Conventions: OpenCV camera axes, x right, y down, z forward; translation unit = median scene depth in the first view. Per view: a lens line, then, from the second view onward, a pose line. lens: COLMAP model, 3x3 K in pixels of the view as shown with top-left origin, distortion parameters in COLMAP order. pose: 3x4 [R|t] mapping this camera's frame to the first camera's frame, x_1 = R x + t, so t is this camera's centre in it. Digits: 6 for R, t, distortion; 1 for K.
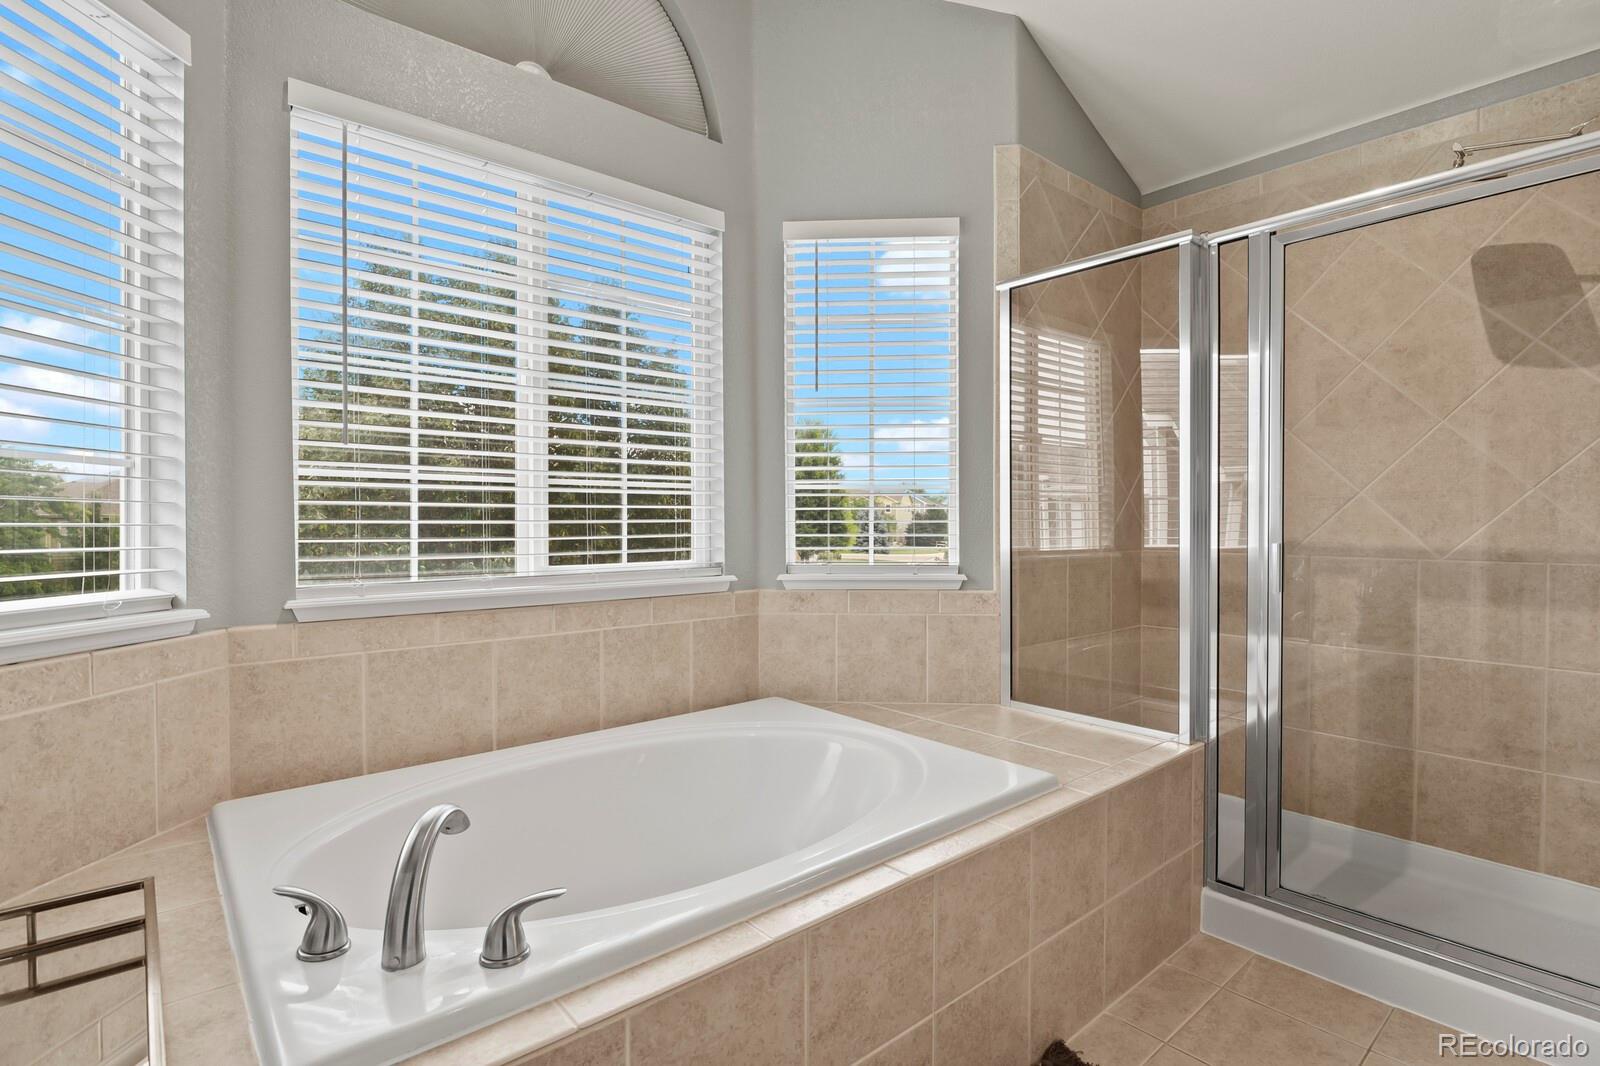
lens RADIAL K [[777.8, 0, 805.5], [0, 777.8, 529.7], [0, 0, 1]] dist [-0.011107, -0.002107]
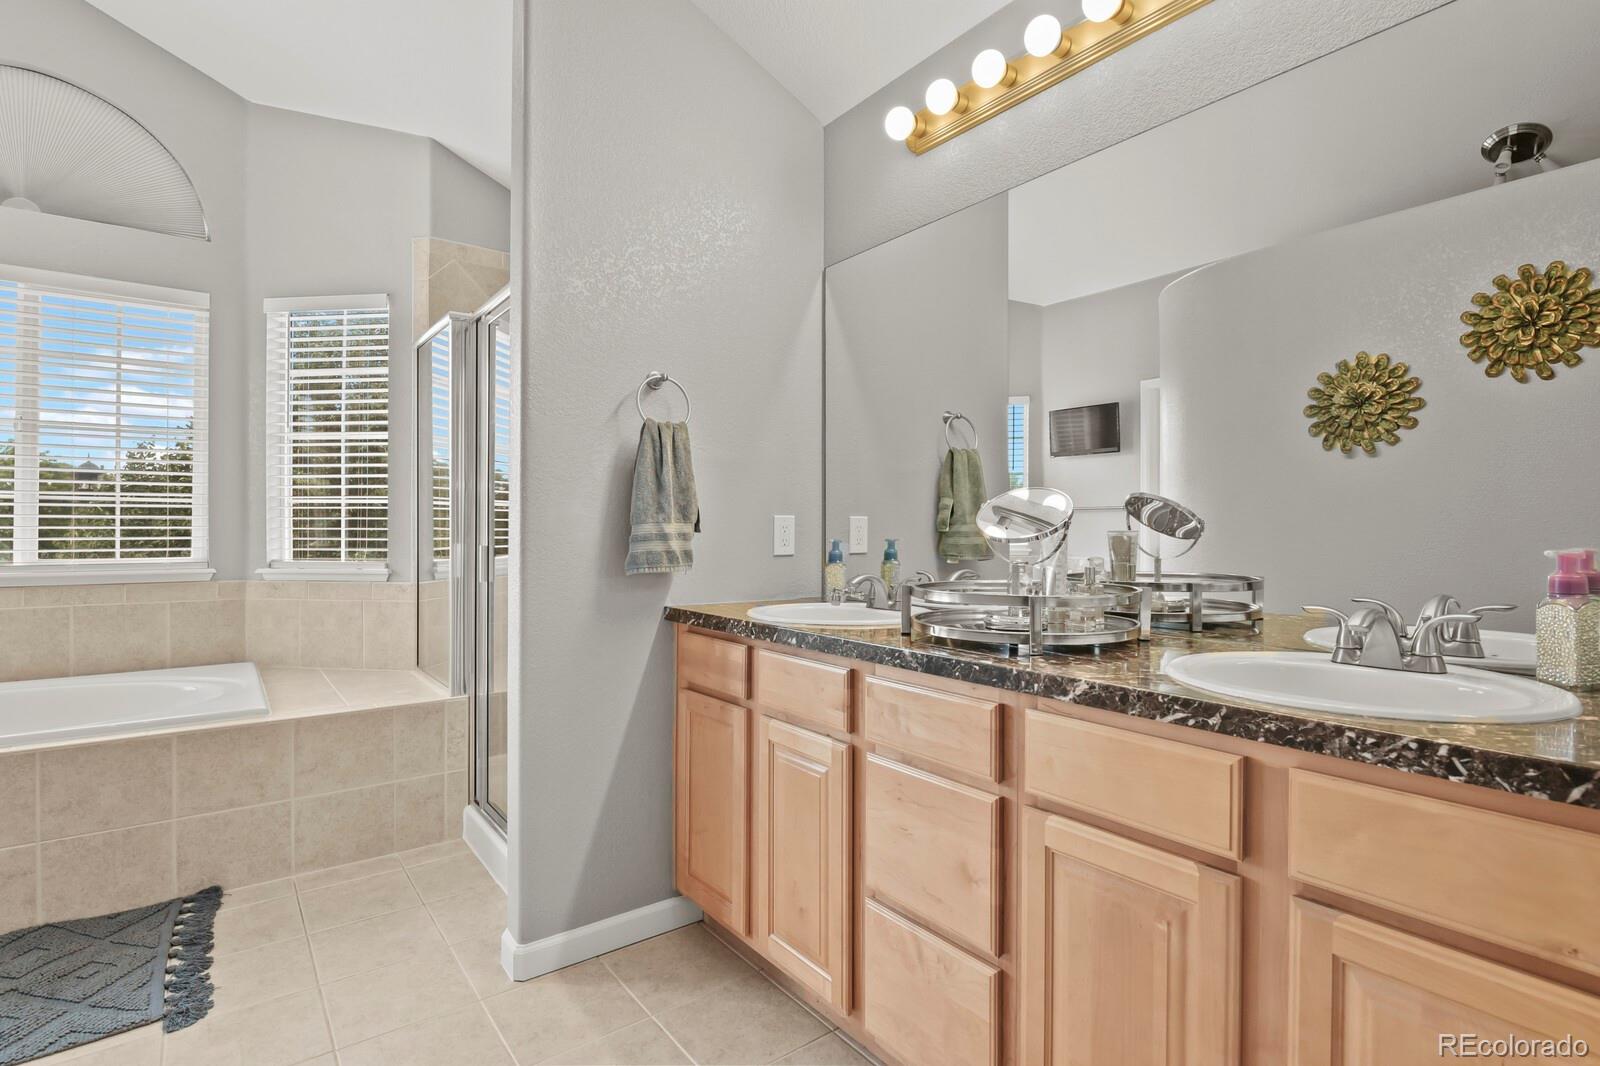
lens RADIAL K [[777.8, 0, 805.5], [0, 777.8, 529.7], [0, 0, 1]] dist [-0.011107, -0.002107]
pose [[0.998019, 0.002585, -0.062855, 1.030442], [-0.003508, 0.999888, -0.014583, 0.008251], [0.062810, 0.014774, 0.997916, -0.254711]]
